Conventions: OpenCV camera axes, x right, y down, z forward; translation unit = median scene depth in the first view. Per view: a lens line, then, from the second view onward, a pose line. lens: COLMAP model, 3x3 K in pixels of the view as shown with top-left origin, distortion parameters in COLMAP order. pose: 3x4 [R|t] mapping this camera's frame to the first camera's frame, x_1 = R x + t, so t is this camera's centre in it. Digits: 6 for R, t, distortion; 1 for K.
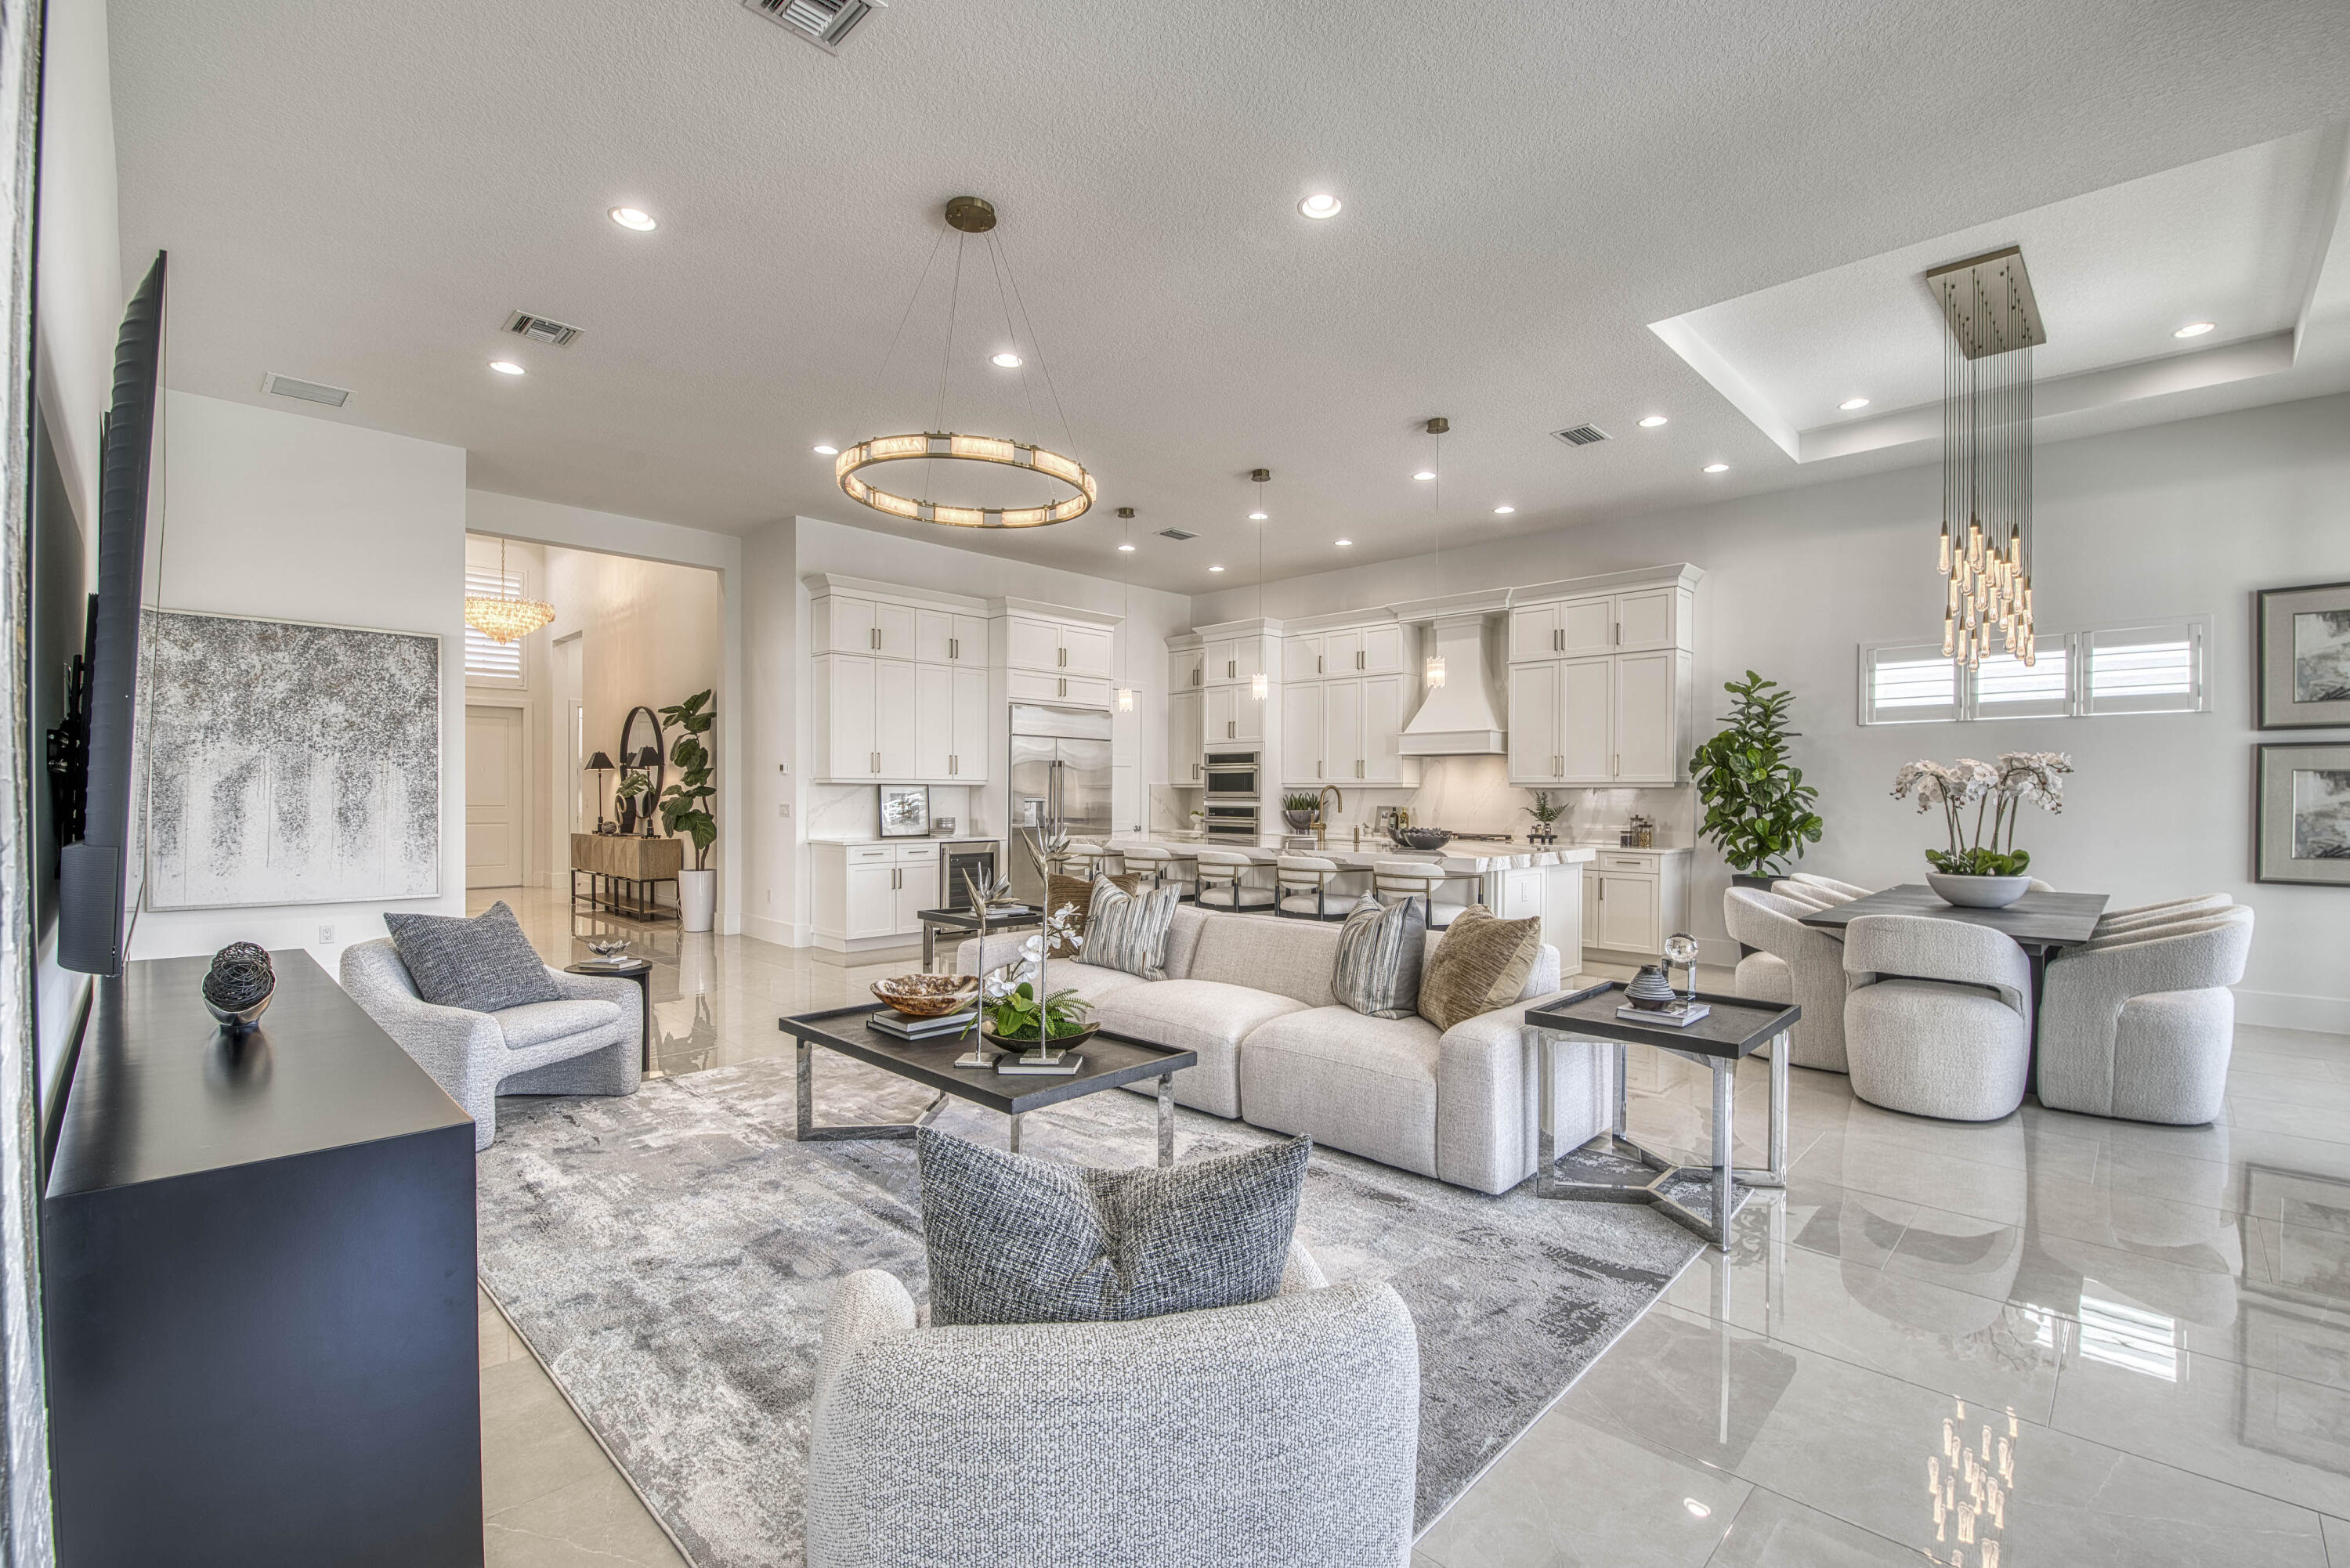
lens RADIAL K [[1012.0, 0, 1201.6], [0, 1012.0, 803.9], [0, 0, 1]] dist [-0.006727, -0.007321]
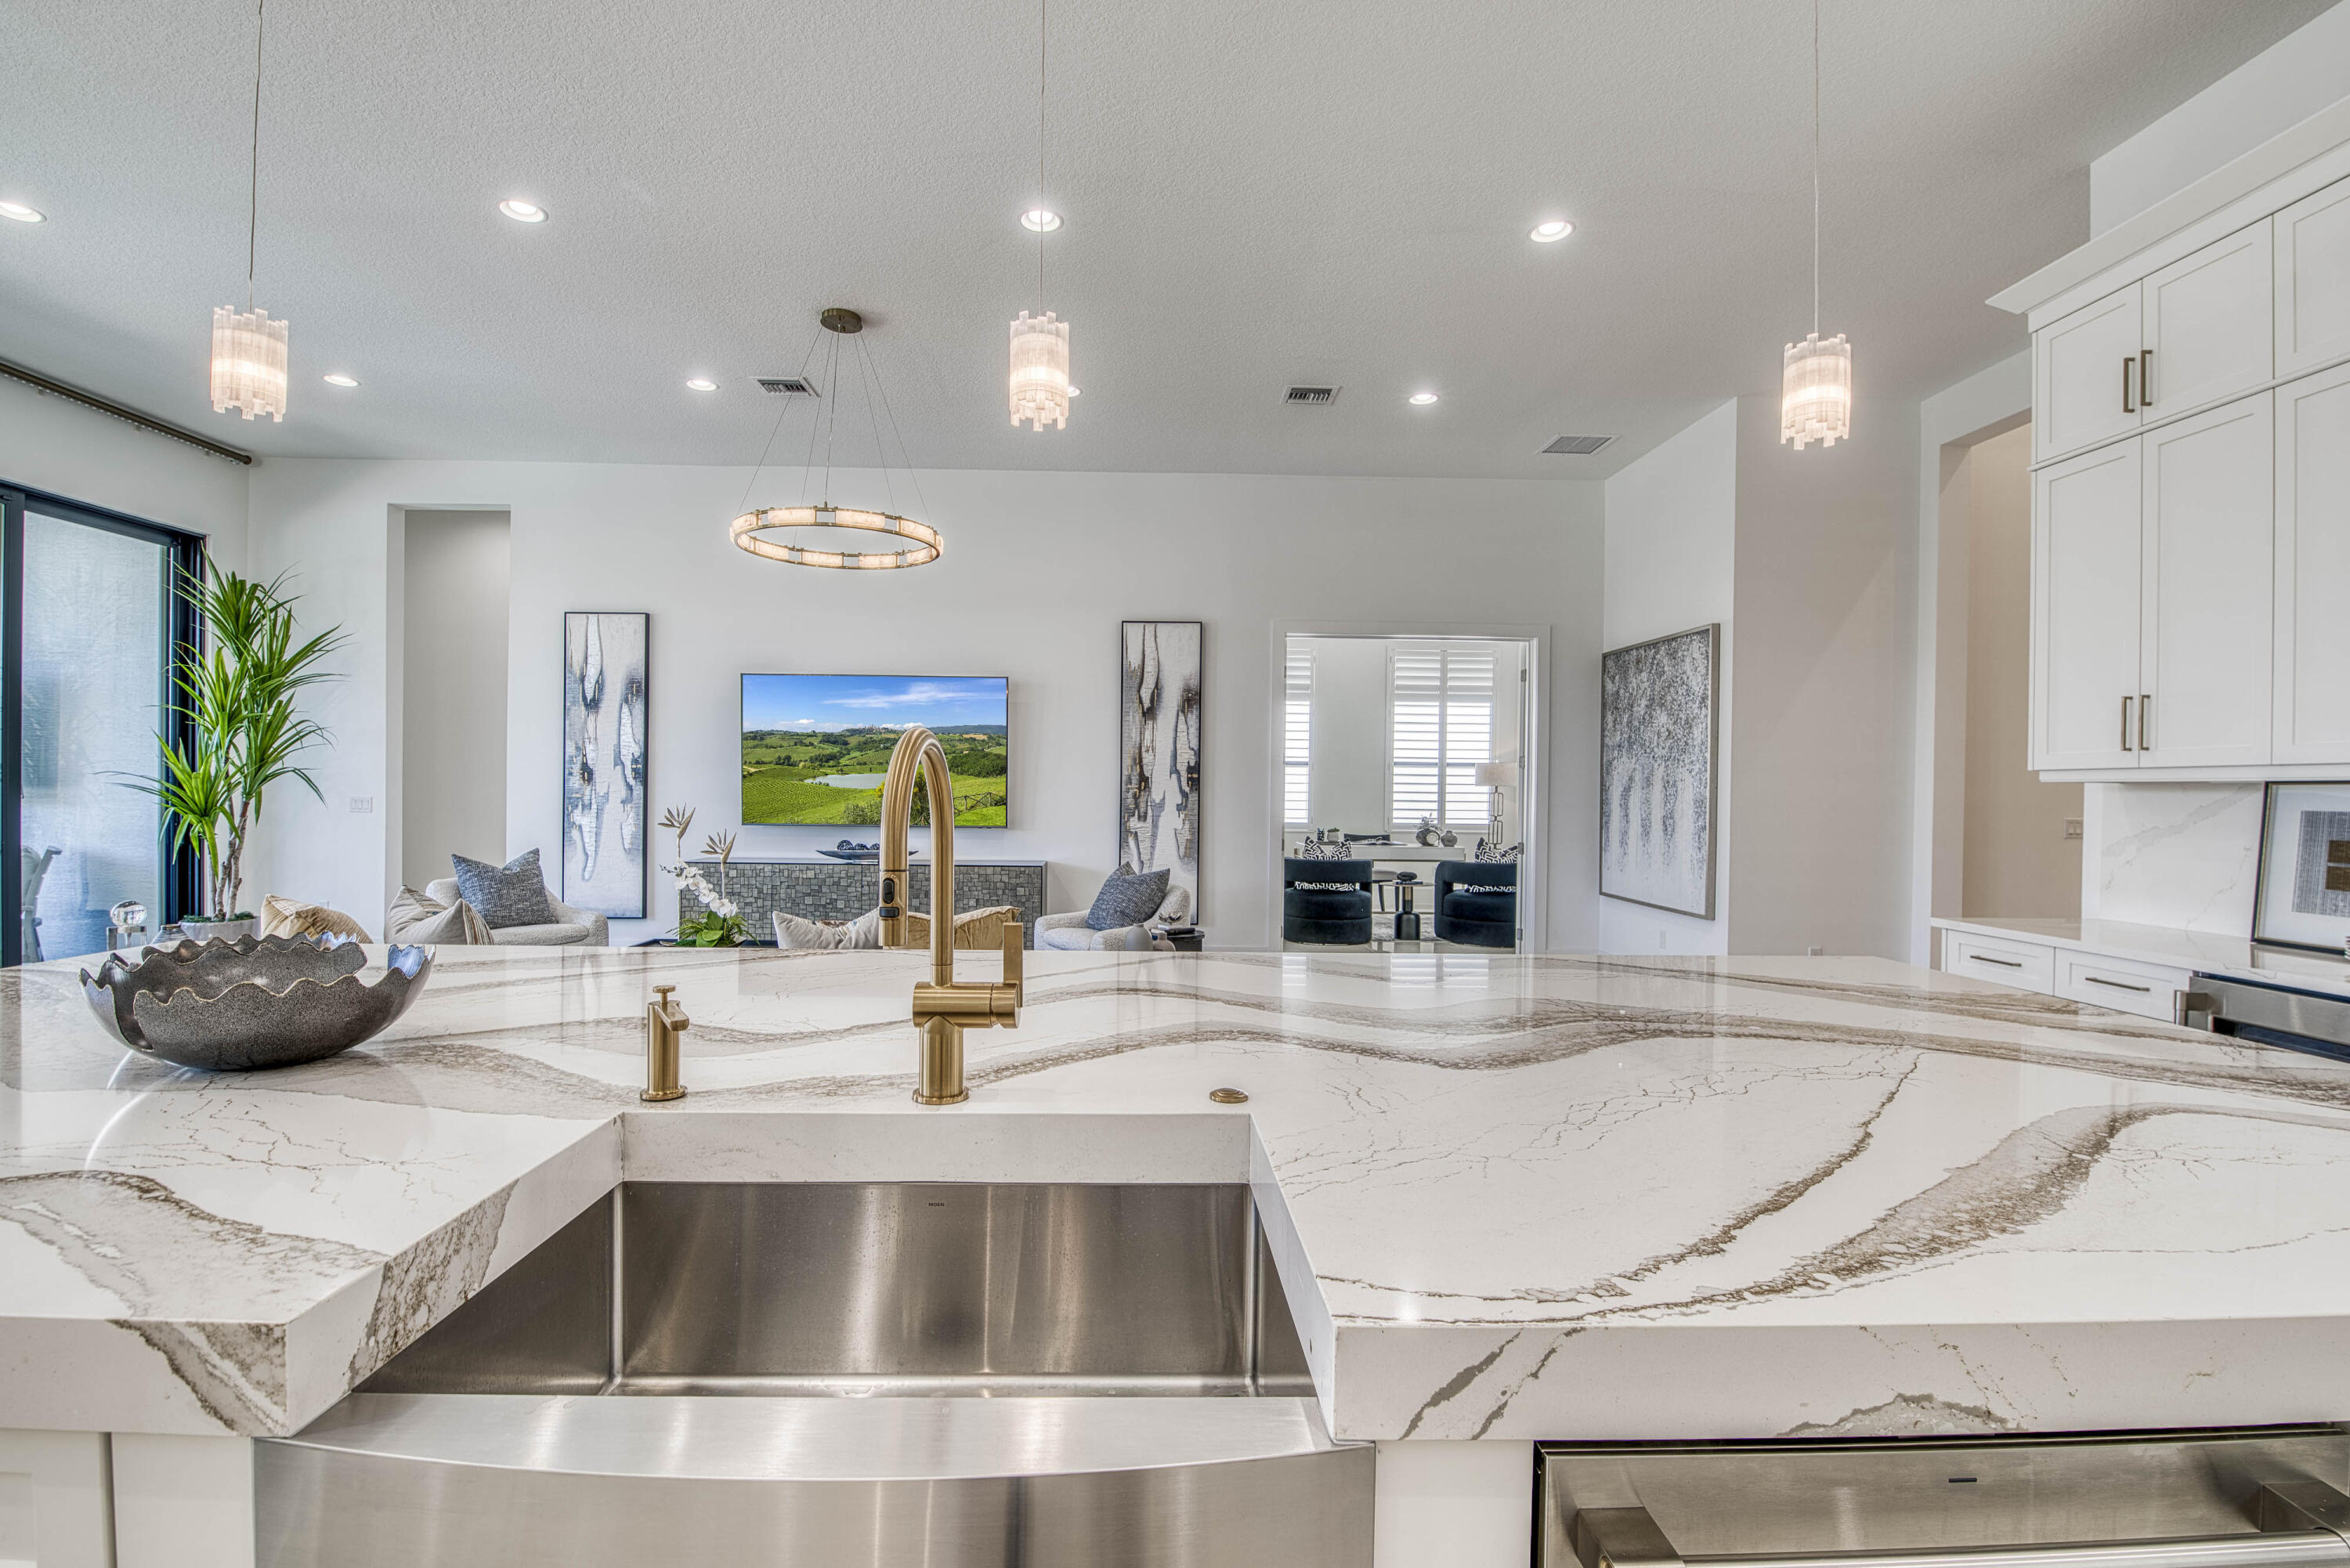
lens RADIAL K [[1012.0, 0, 1150.4], [0, 1012.0, 782.1], [0, 0, 1]] dist [-0.006727, -0.007321]
pose [[-0.706603, -0.019119, -0.707352, 0.193981], [-0.022355, 0.999739, -0.004690, -0.011944], [0.707257, 0.012499, -0.706846, 1.151602]]
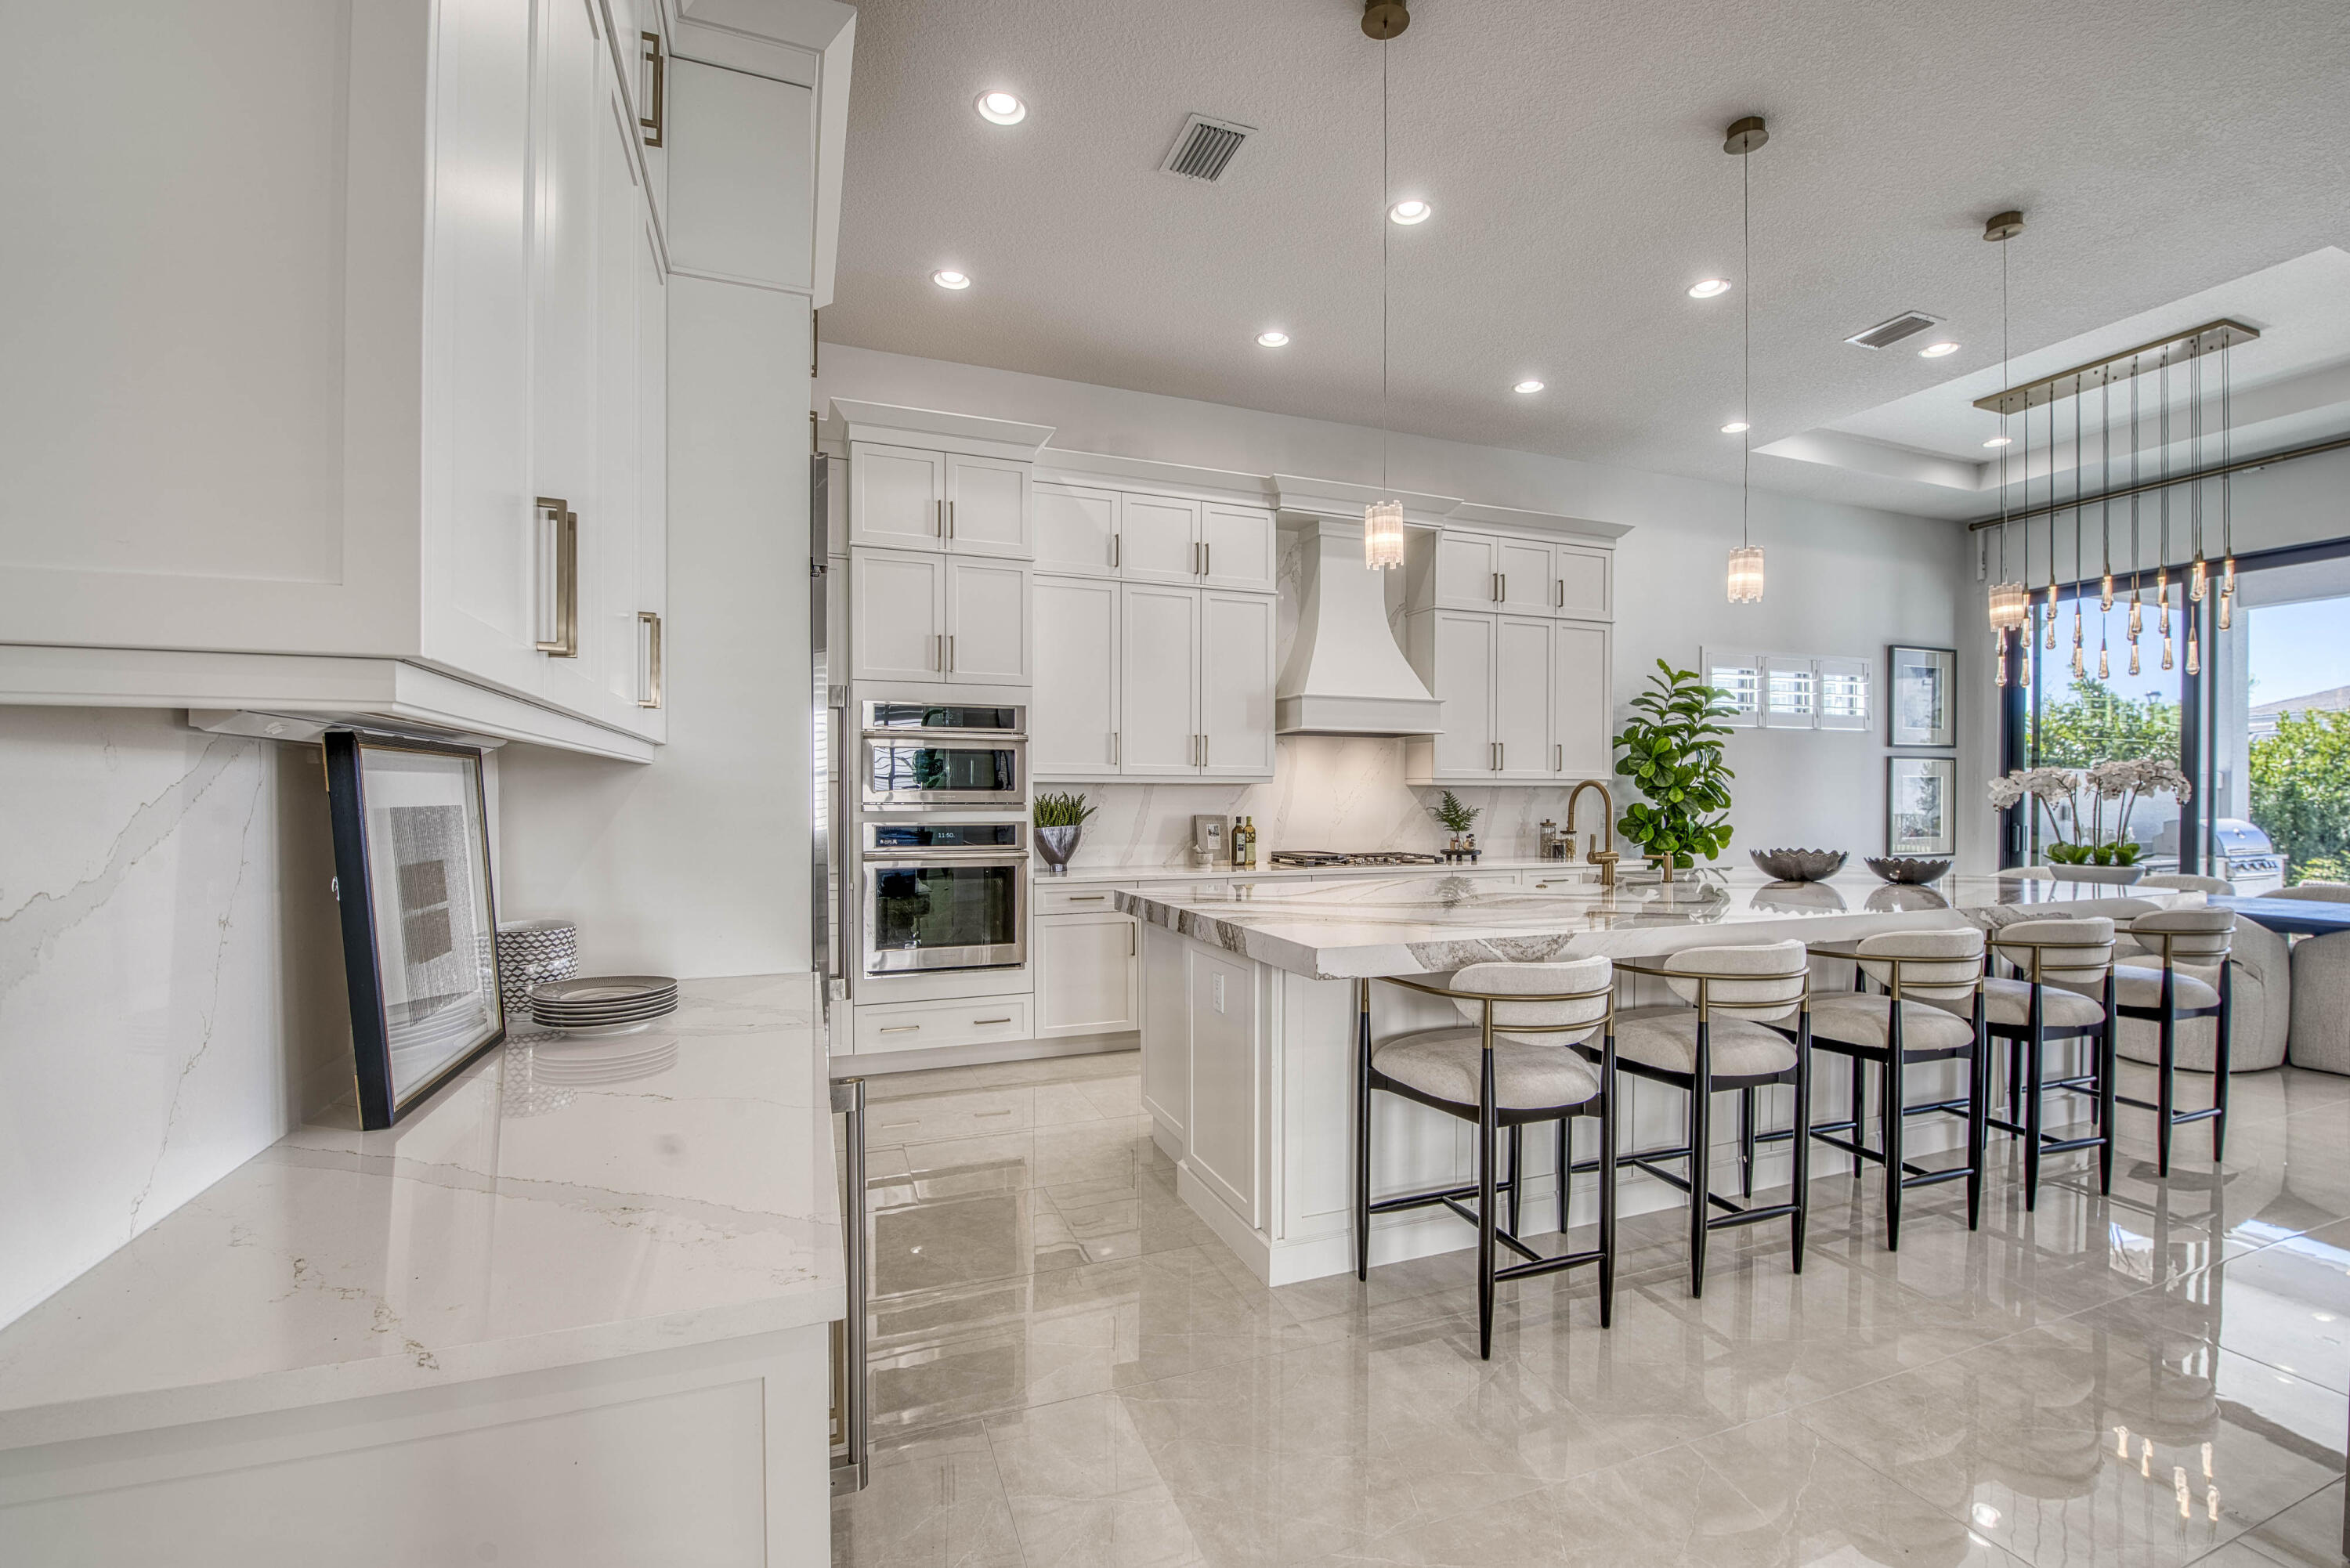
lens RADIAL K [[1012.0, 0, 1199.5], [0, 1012.0, 807.2], [0, 0, 1]] dist [-0.006727, -0.007321]
pose [[0.418802, -0.016381, 0.907930, -0.470641], [0.008507, 0.999864, 0.014116, -0.013991], [-0.908038, 0.001812, 0.418885, 0.997842]]
